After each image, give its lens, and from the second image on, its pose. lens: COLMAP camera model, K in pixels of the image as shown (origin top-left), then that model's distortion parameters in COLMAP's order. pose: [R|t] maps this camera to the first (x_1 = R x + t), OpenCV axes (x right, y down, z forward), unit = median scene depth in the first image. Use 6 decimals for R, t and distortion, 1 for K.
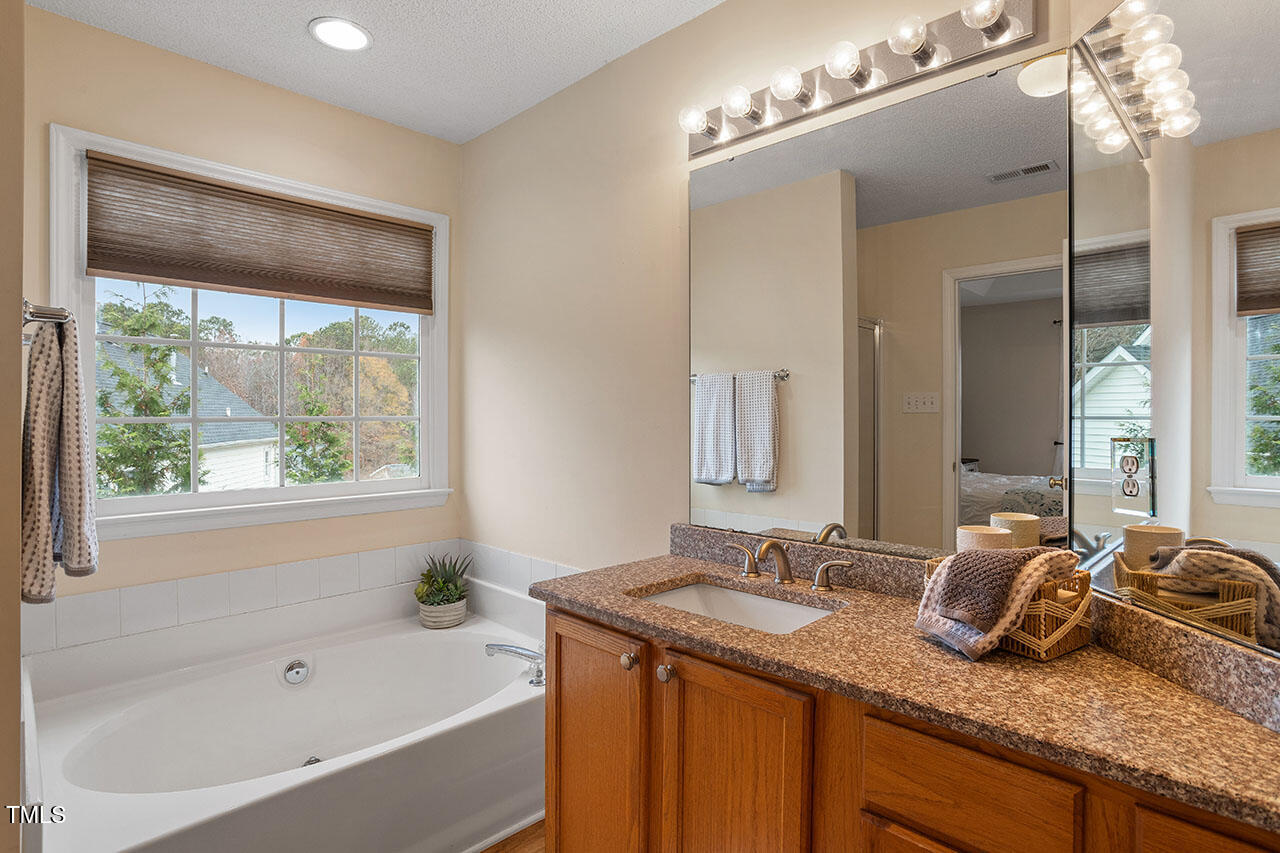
lens RADIAL K [[639.6, 0, 641.6], [0, 639.6, 422.9], [0, 0, 1]] dist [-0.047075, 0.026689]
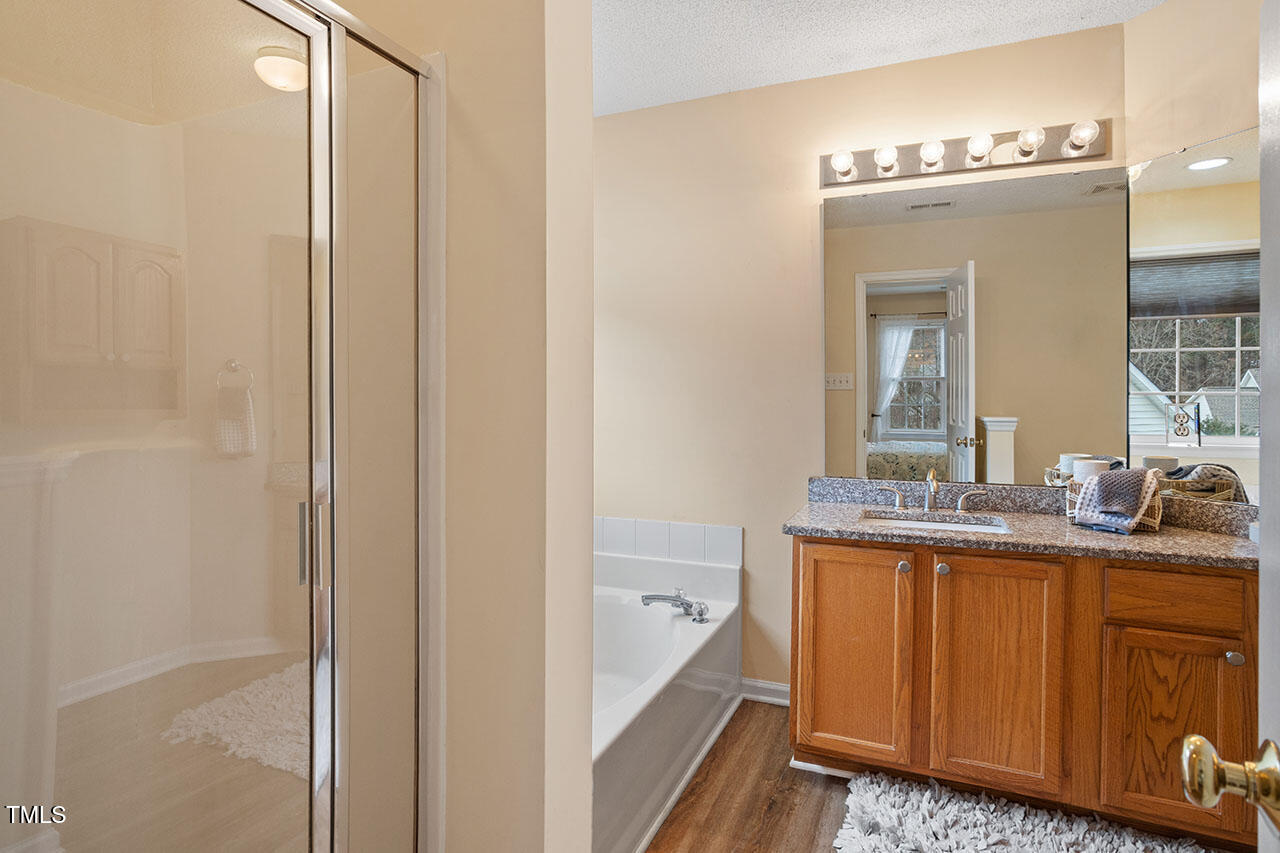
lens RADIAL K [[641.1, 0, 680.3], [0, 641.1, 404.8], [0, 0, 1]] dist [-0.007042, 0.002103]
pose [[0.930772, -0.006680, 0.365539, -1.157731], [0.004660, 0.999969, 0.006409, 0.010430], [-0.365570, -0.004261, 0.930774, -0.150014]]
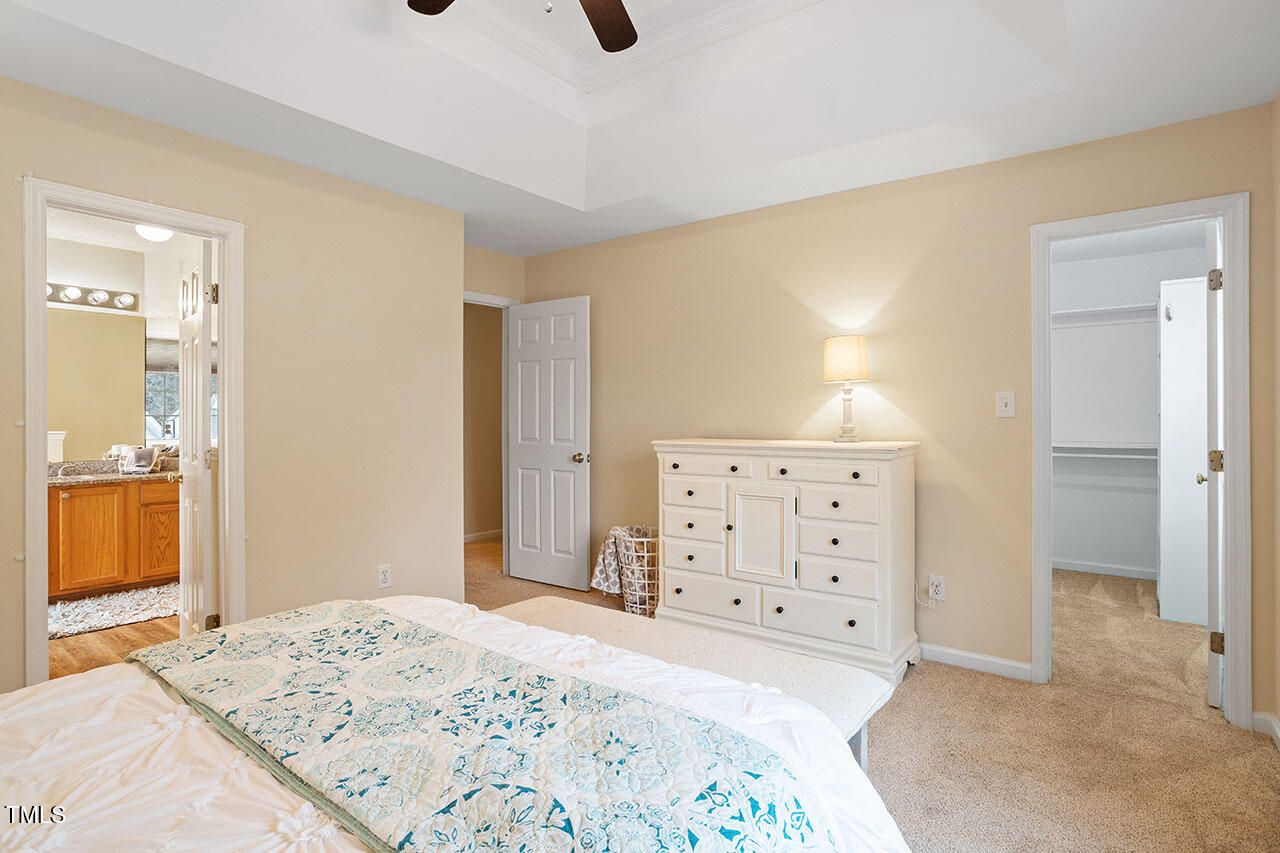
lens RADIAL K [[642.4, 0, 639.8], [0, 642.4, 424.9], [0, 0, 1]] dist [-0.037139, 0.001815]
pose [[-0.122093, -0.004664, 0.992508, -3.762272], [0.002639, 0.999984, 0.005024, 0.038608], [-0.992515, 0.003233, -0.122079, -1.621053]]
